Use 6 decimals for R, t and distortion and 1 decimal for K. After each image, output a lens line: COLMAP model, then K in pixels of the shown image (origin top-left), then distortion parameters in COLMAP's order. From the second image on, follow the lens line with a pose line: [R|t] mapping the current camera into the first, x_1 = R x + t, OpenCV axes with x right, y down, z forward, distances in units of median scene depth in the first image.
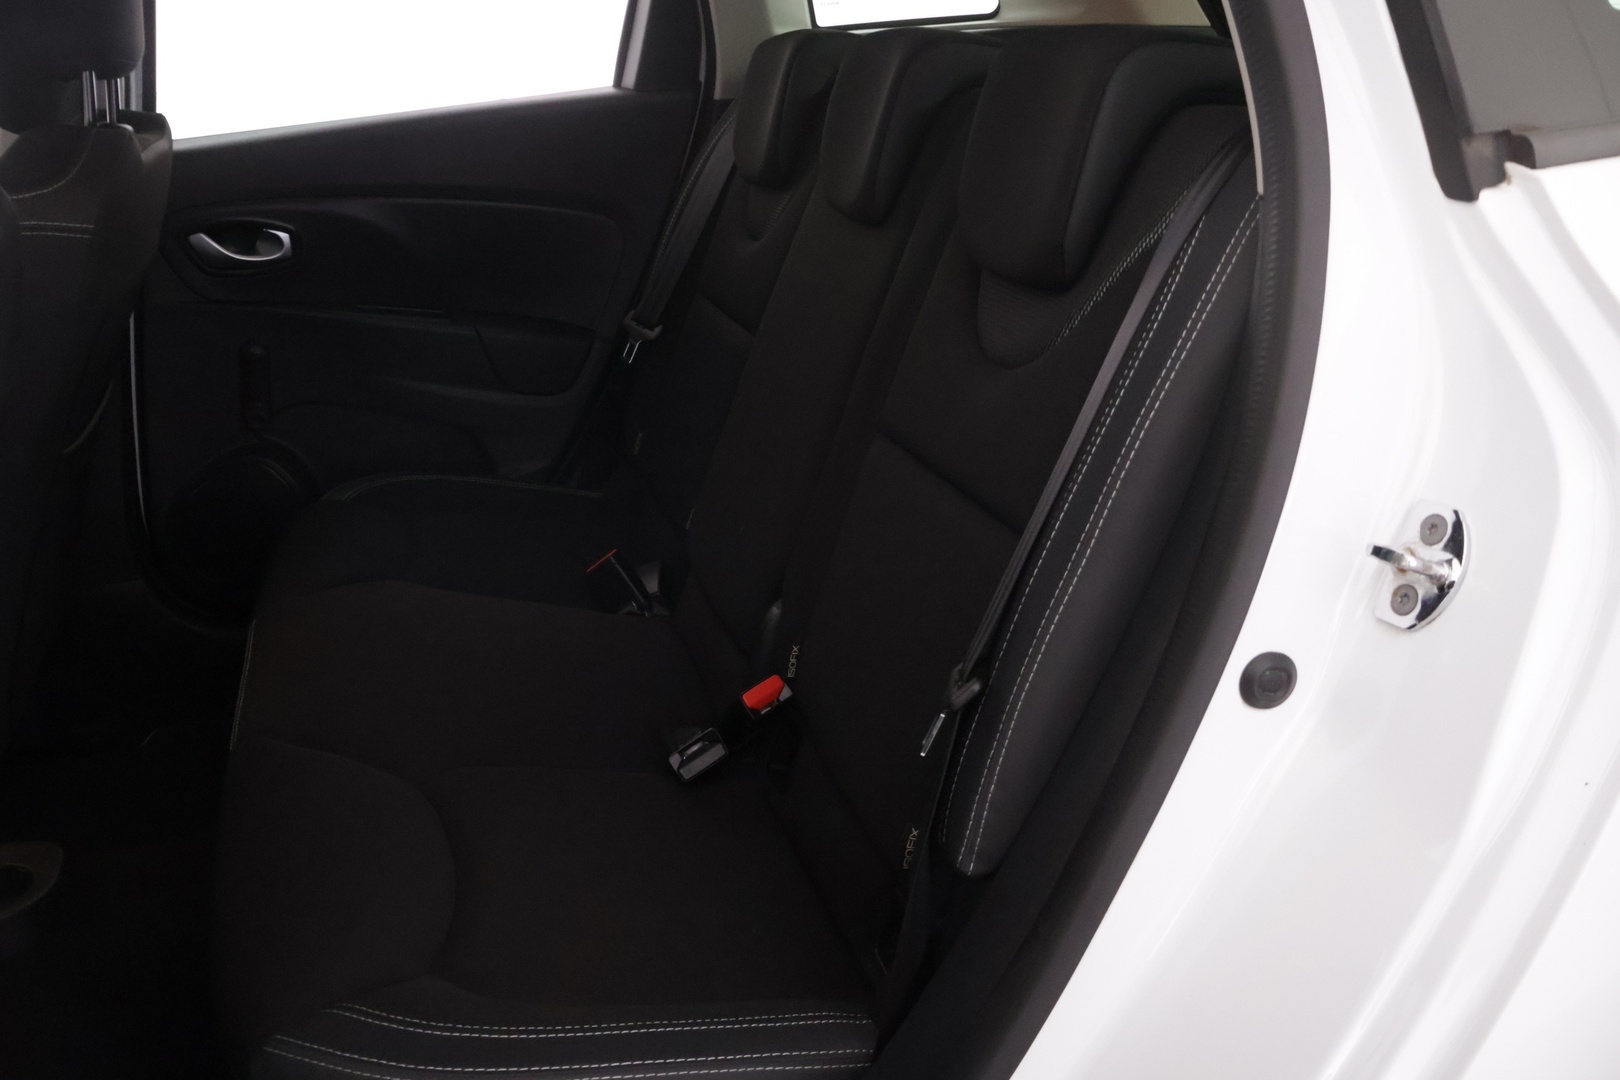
lens RADIAL K [[1362.2, 0, 813.3], [0, 1362.2, 539.9], [0, 0, 1]] dist [-0.003631, -0.009181]
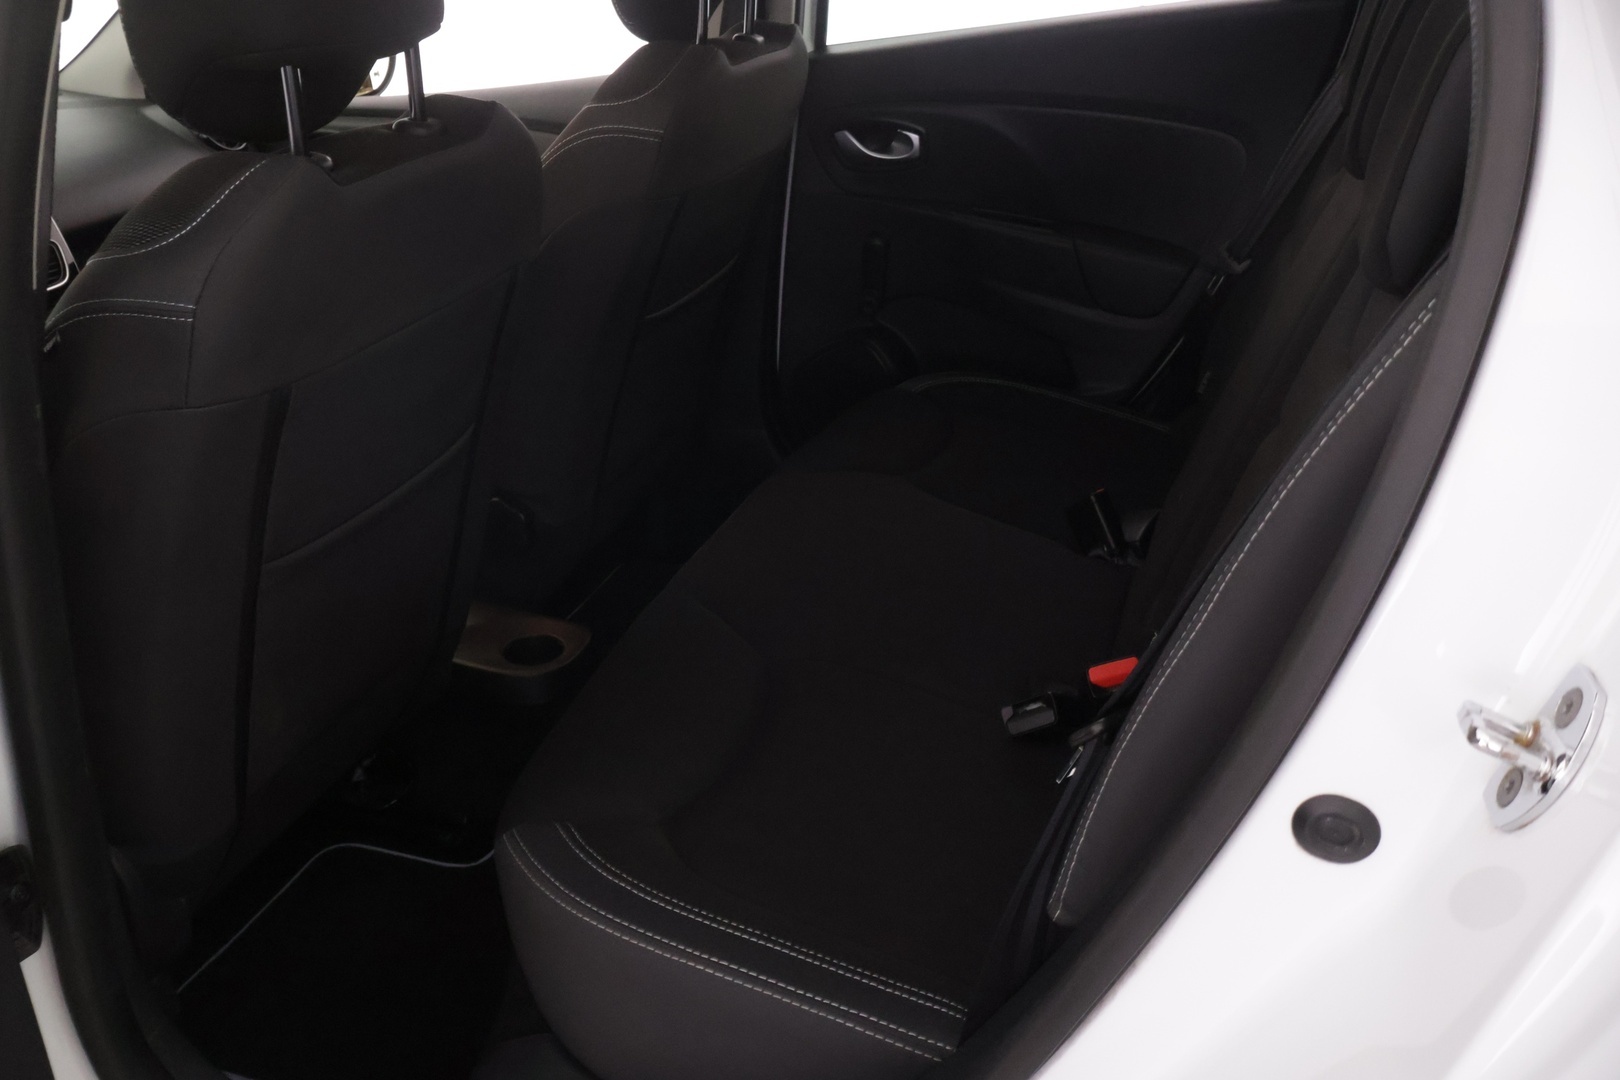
lens RADIAL K [[1362.2, 0, 813.3], [0, 1362.2, 539.9], [0, 0, 1]] dist [-0.003631, -0.009181]
pose [[0.803164, 0.222882, -0.552495, 0.211104], [-0.174189, 0.974711, 0.139989, -0.052027], [0.569724, -0.016195, 0.821676, 0.072471]]
